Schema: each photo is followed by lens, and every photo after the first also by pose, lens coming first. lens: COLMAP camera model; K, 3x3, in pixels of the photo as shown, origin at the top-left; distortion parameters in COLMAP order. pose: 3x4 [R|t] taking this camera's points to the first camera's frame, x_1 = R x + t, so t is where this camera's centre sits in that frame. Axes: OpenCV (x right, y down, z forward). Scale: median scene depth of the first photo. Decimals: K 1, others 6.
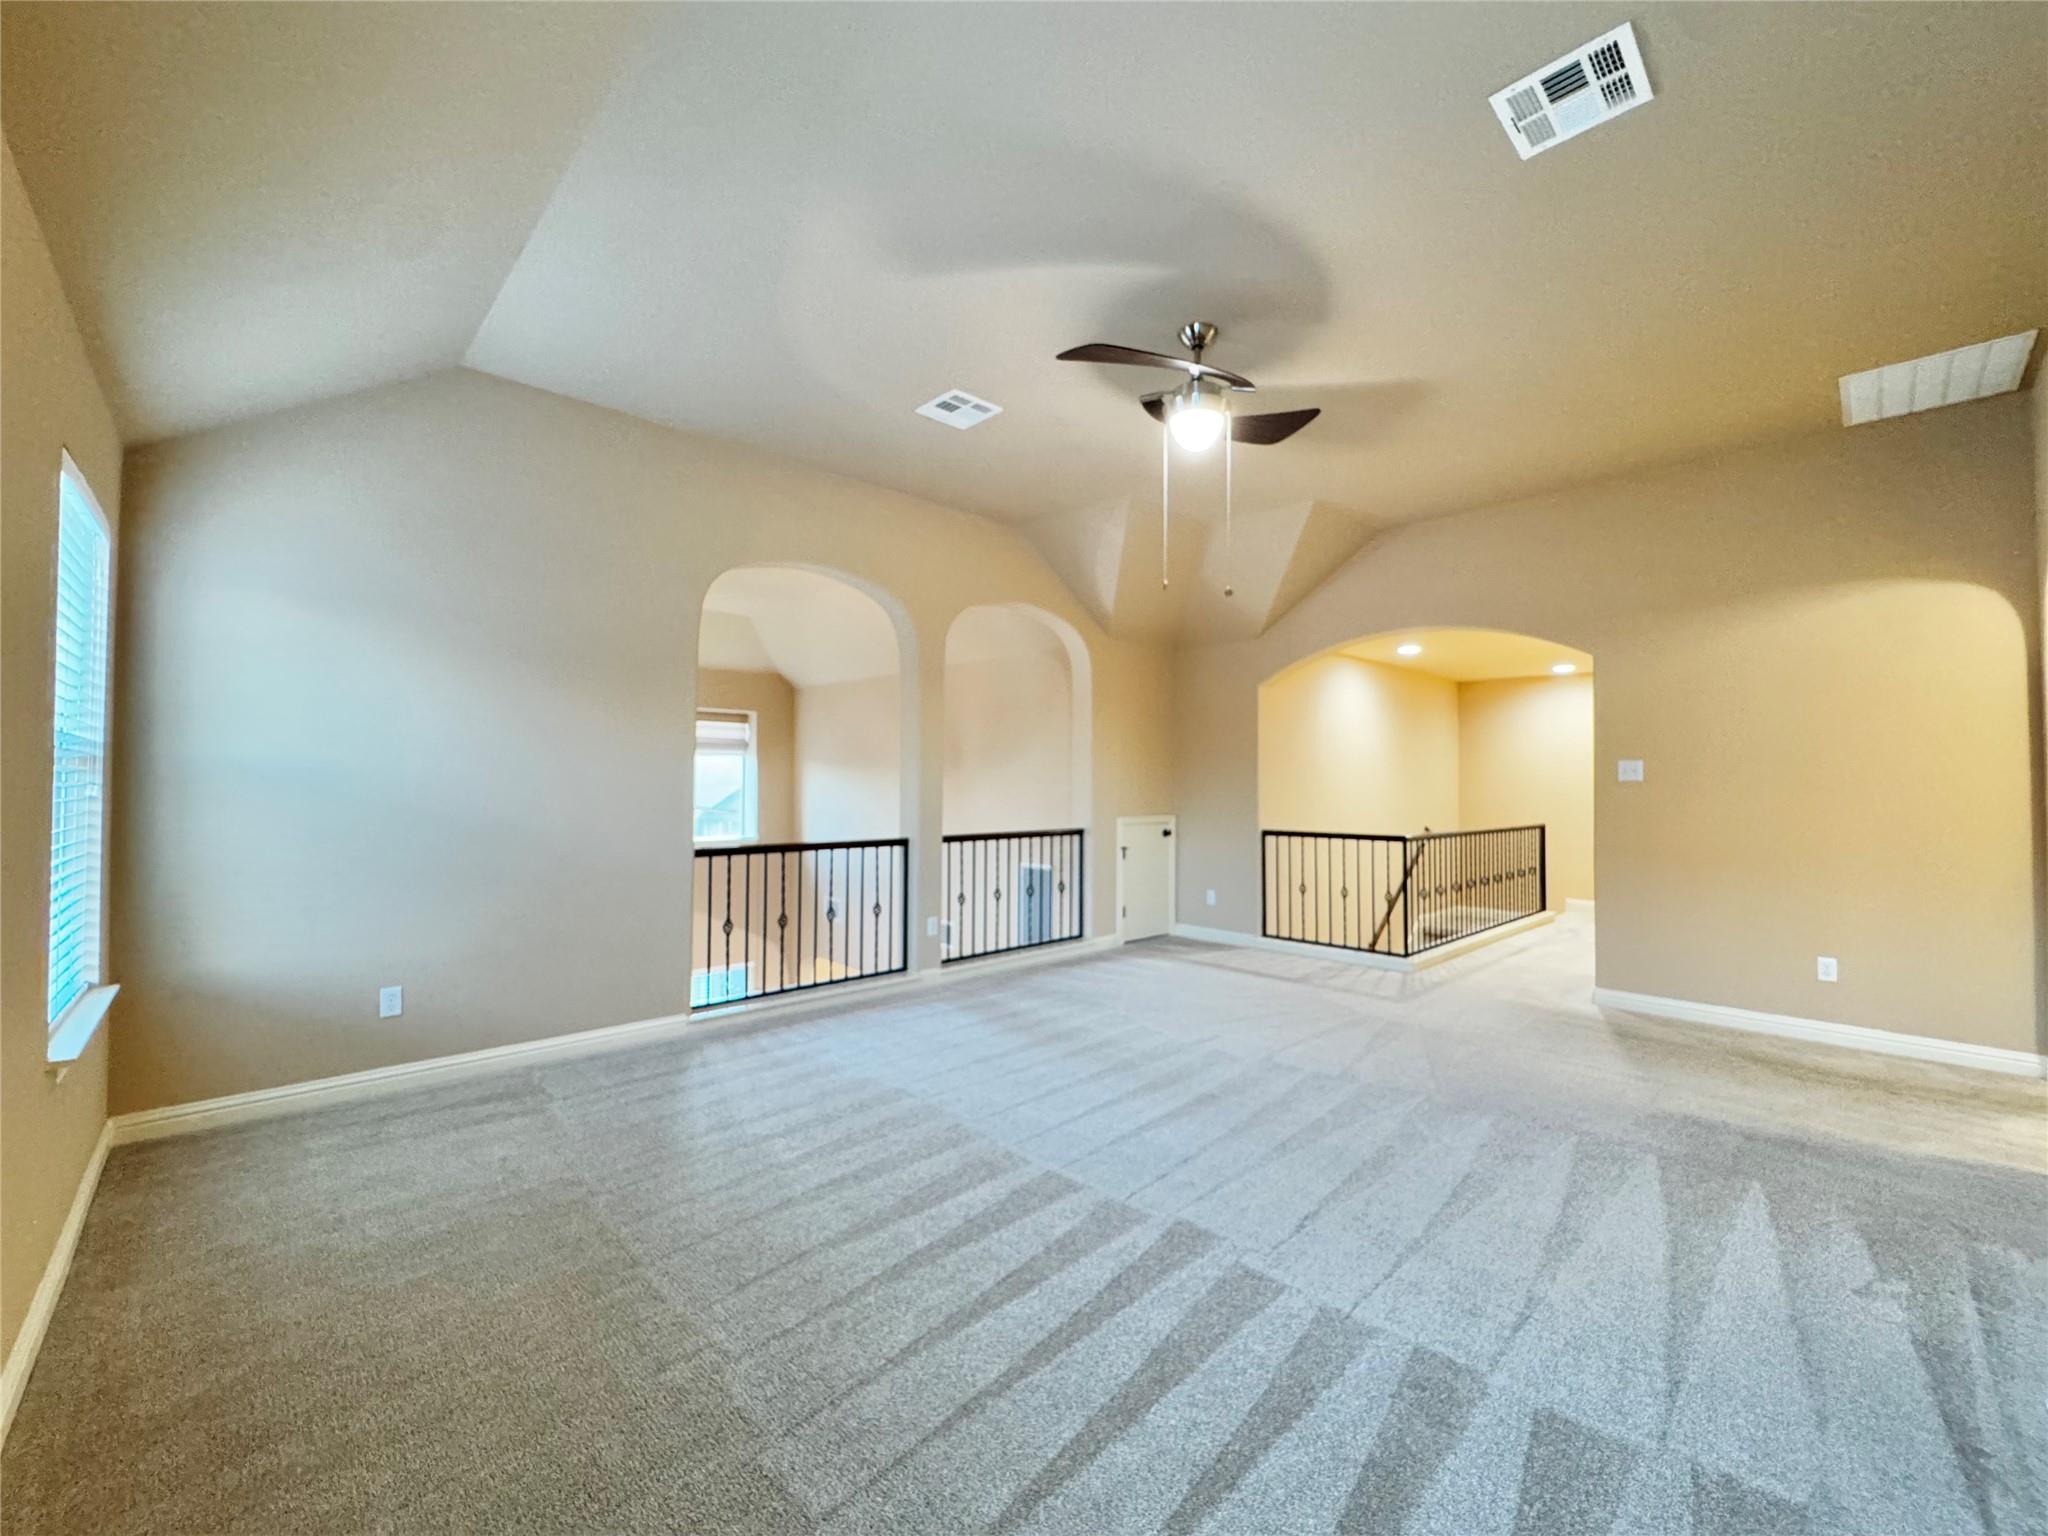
lens RADIAL K [[825.9, 0, 1027.0], [0, 825.9, 764.5], [0, 0, 1]] dist [-0.006725, 0.000135]
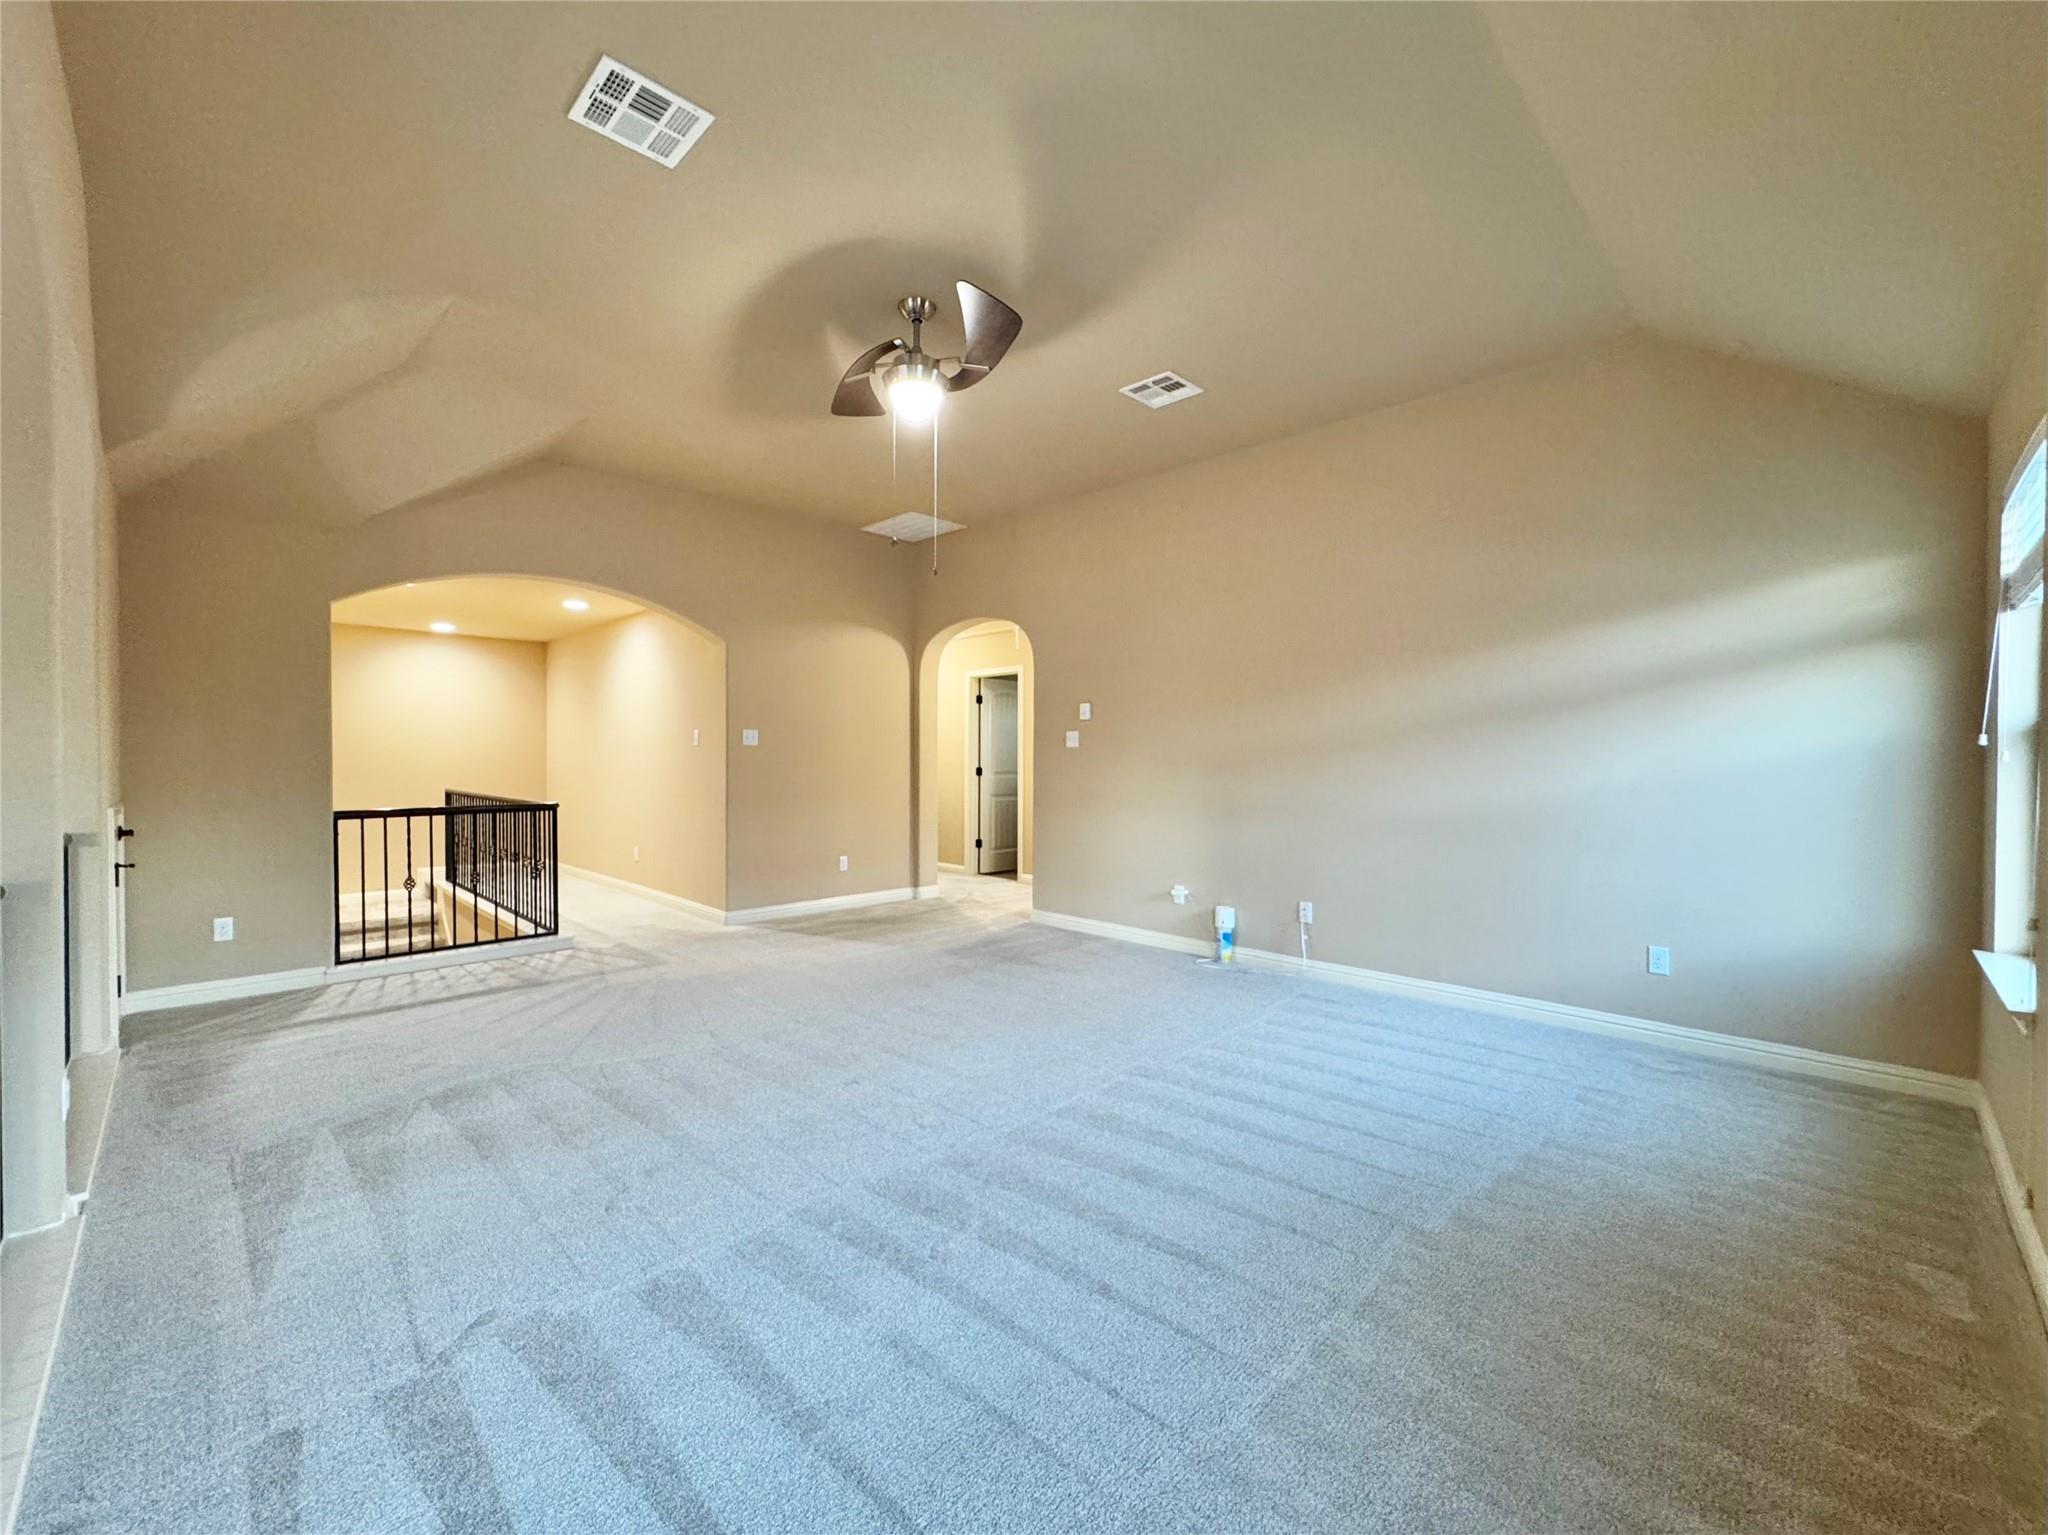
lens RADIAL K [[825.9, 0, 1027.1], [0, 825.9, 775.3], [0, 0, 1]] dist [-0.006725, 0.000135]
pose [[-0.030972, -0.030699, 0.999049, -0.397914], [-0.030462, 0.999093, 0.029756, 0.010698], [-0.999056, -0.029511, -0.031879, 0.420994]]
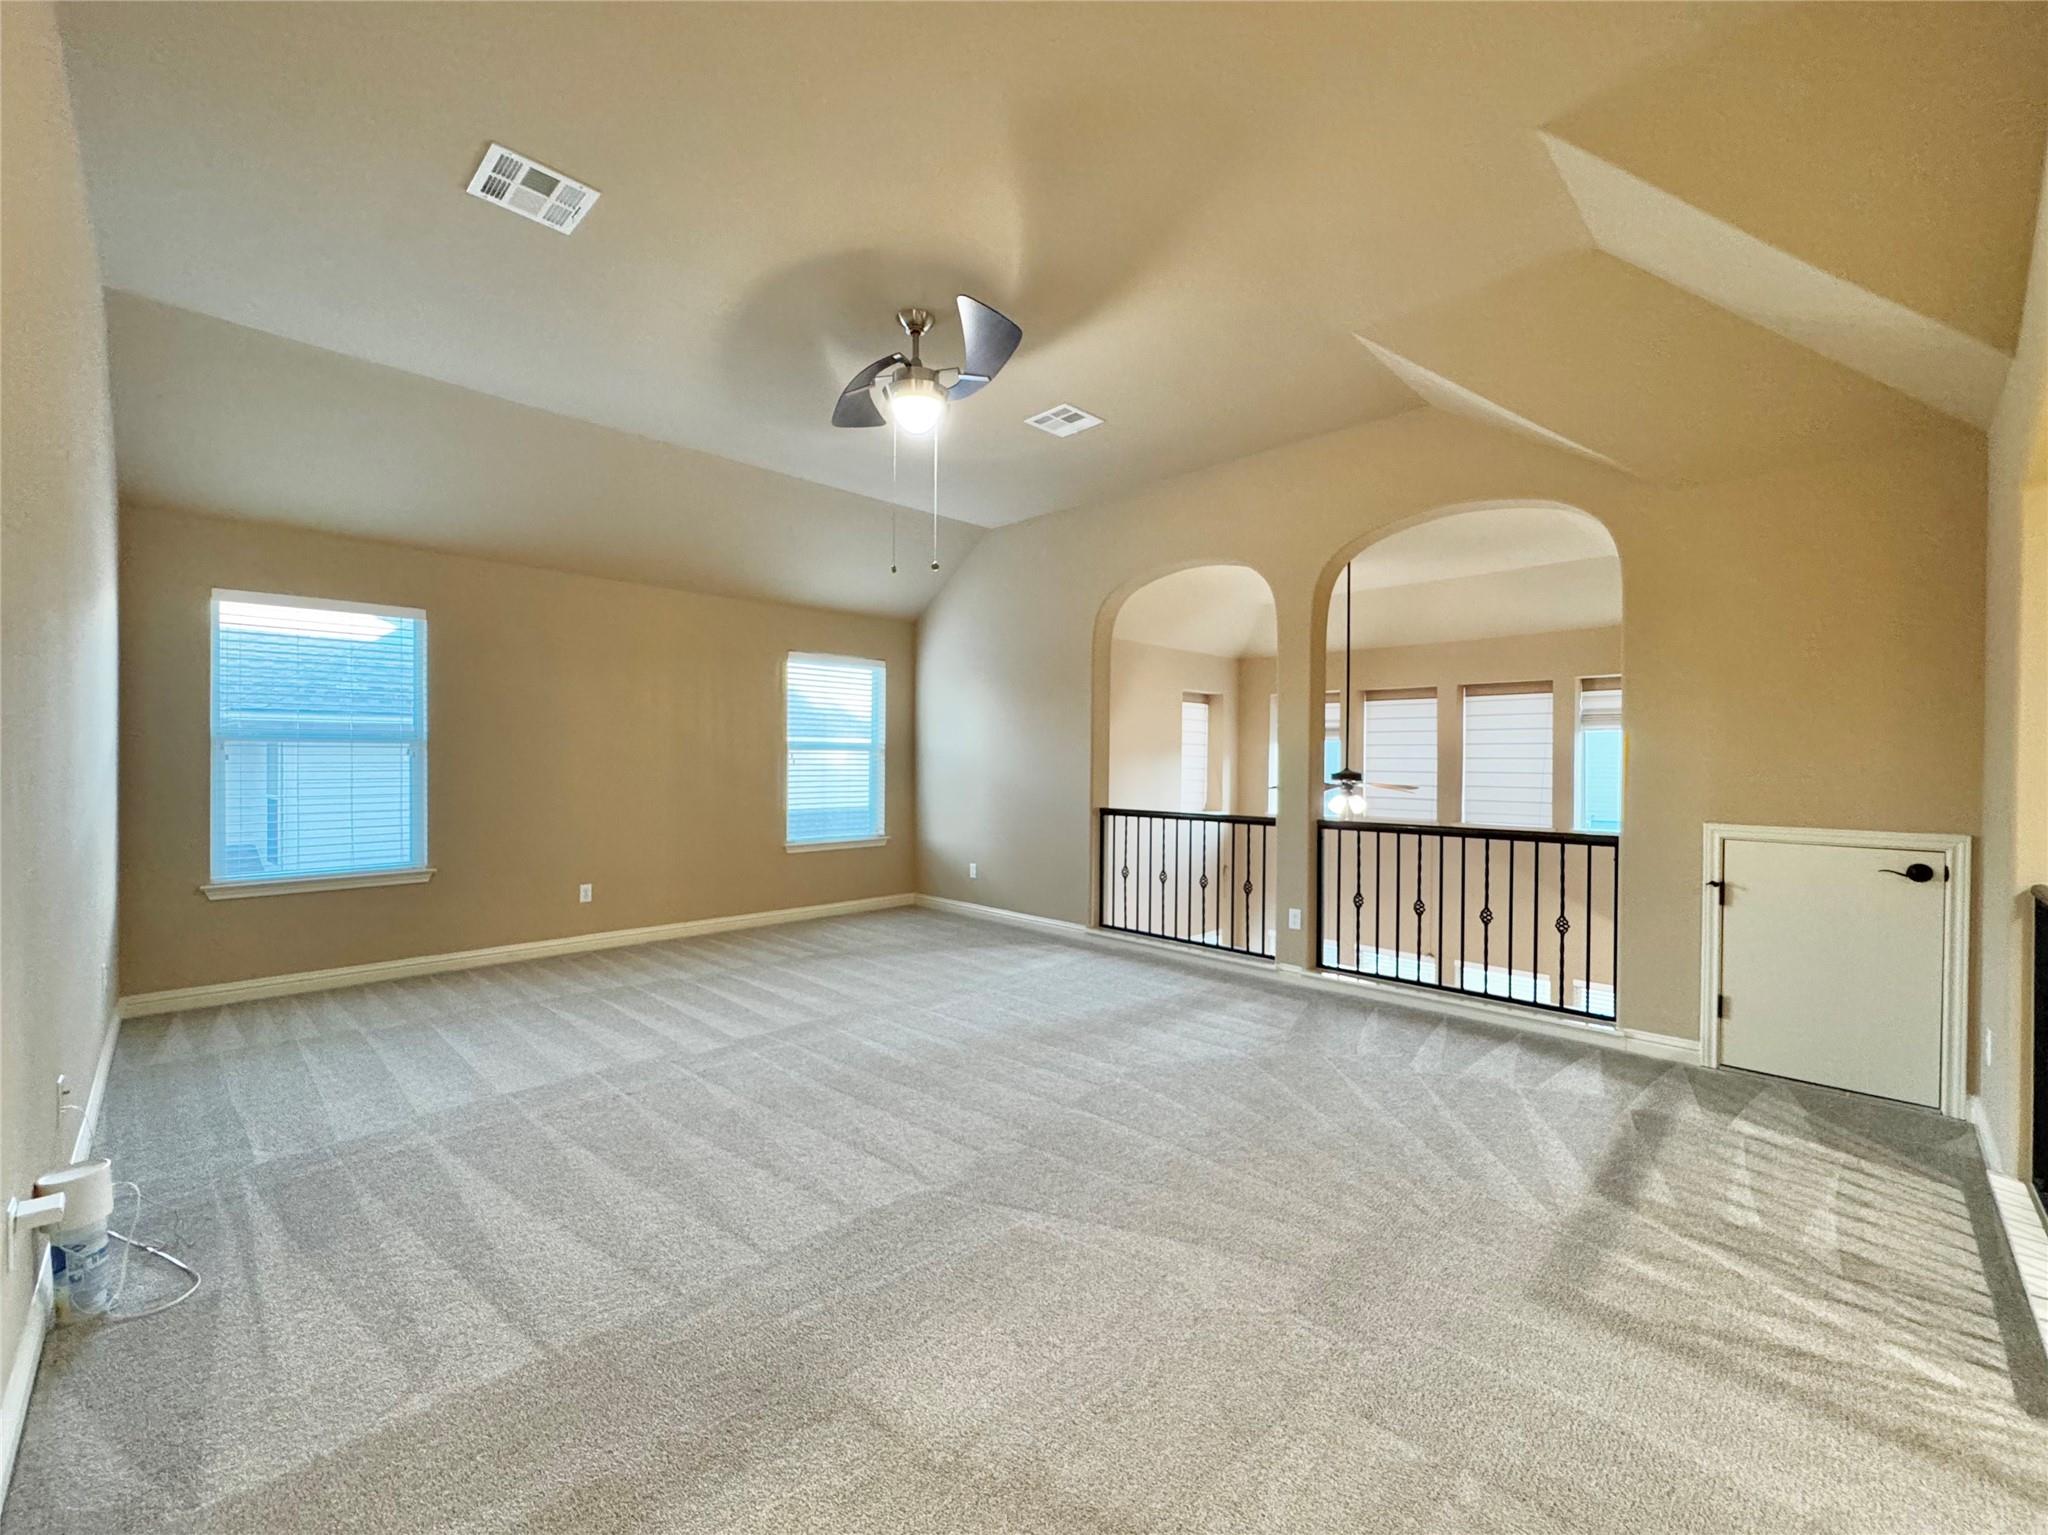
lens RADIAL K [[825.9, 0, 1021.2], [0, 825.9, 758.0], [0, 0, 1]] dist [-0.006725, 0.000135]
pose [[0.020288, -0.000594, -0.999794, 1.599285], [0.026823, 0.999640, -0.000050, 0.026730], [0.999434, -0.026816, 0.020297, 1.418158]]
